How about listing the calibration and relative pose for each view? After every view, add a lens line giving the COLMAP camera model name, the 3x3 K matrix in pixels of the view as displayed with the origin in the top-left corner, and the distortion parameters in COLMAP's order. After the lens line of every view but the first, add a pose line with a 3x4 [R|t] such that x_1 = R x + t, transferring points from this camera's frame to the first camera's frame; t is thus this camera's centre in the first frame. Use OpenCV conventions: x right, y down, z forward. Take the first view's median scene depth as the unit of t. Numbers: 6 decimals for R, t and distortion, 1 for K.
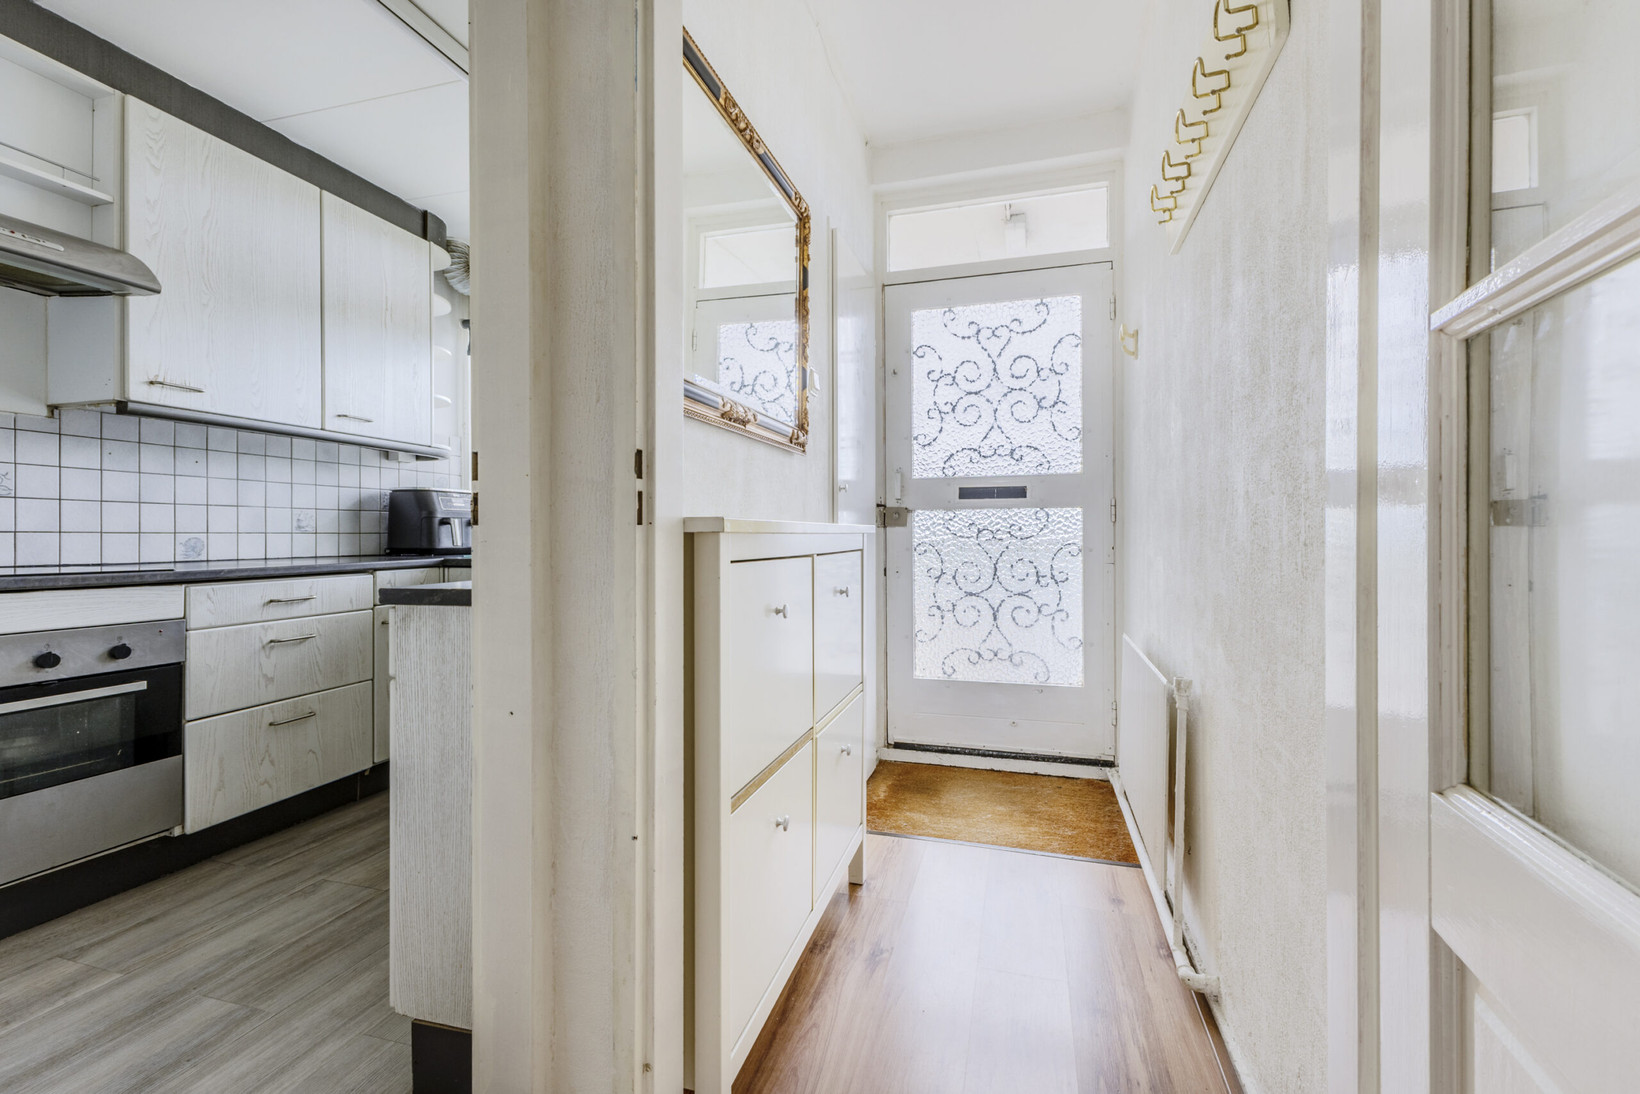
lens RADIAL K [[704.8, 0, 820.6], [0, 704.8, 536.2], [0, 0, 1]] dist [0.012867, -0.004580]
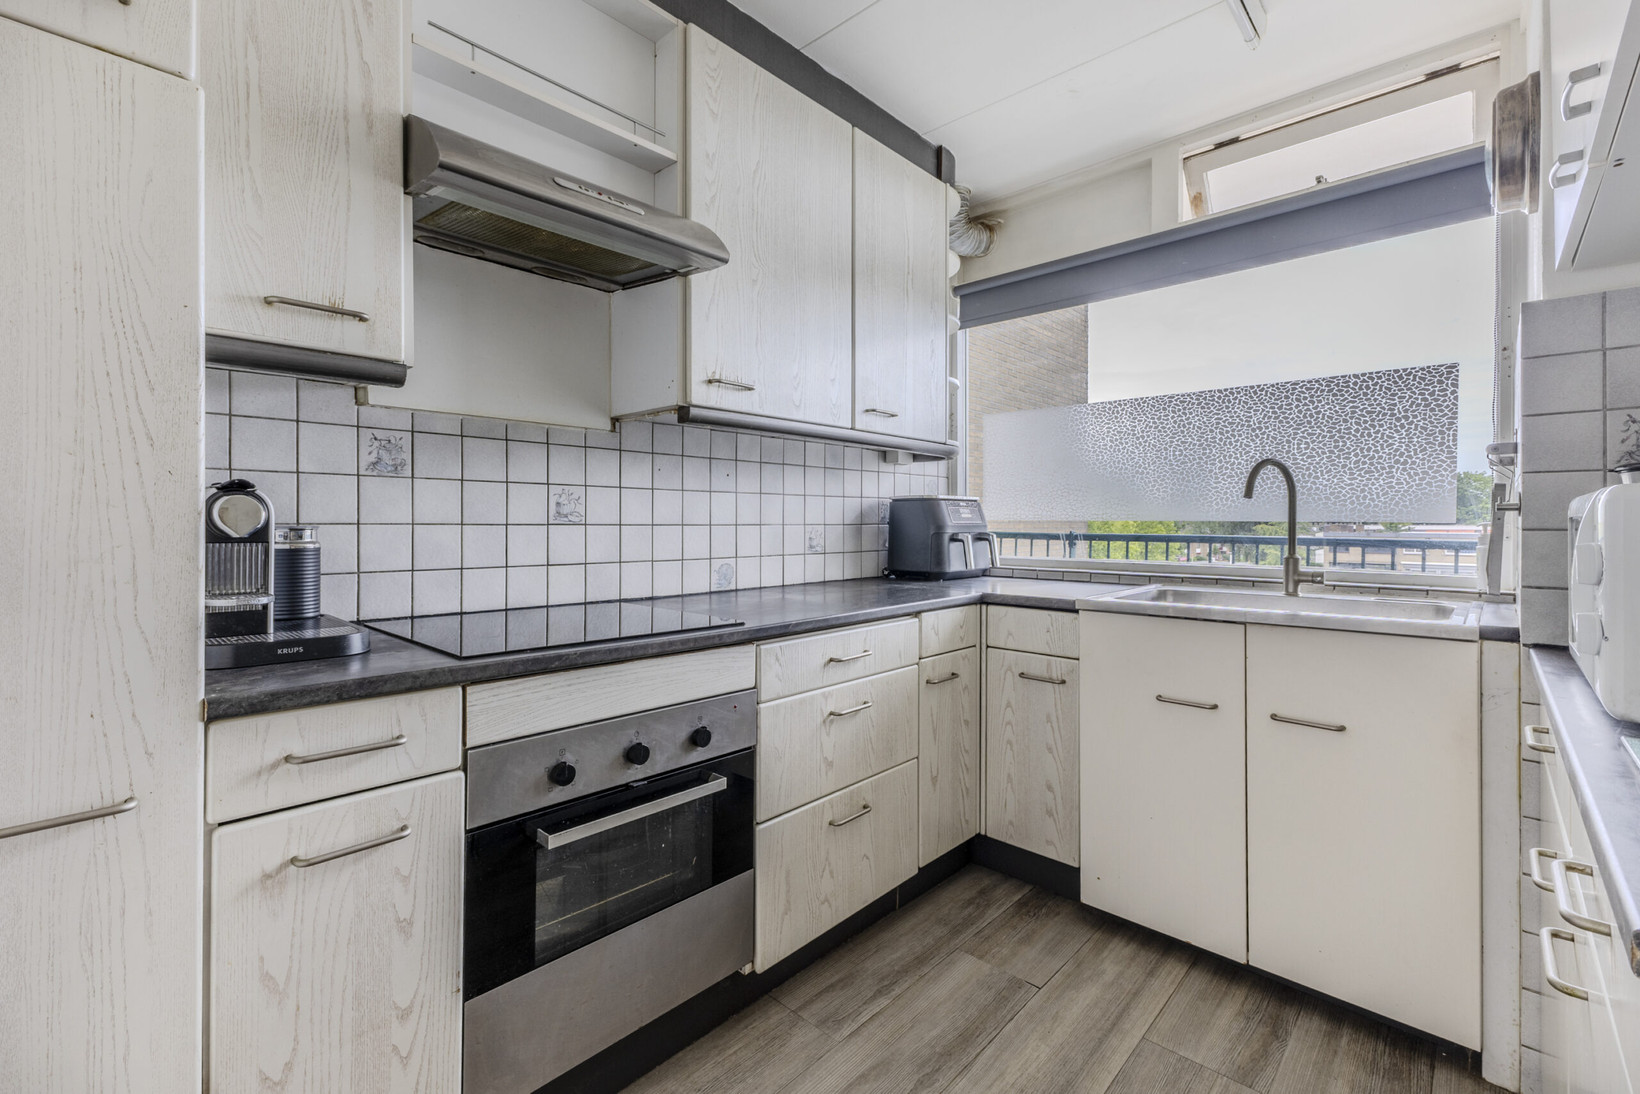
lens RADIAL K [[704.8, 0, 826.1], [0, 704.8, 525.8], [0, 0, 1]] dist [0.012867, -0.004580]
pose [[0.899700, 0.006353, -0.436462, -0.317381], [-0.003764, 0.999970, 0.006796, -0.039268], [0.436492, -0.004472, 0.899697, 0.226632]]
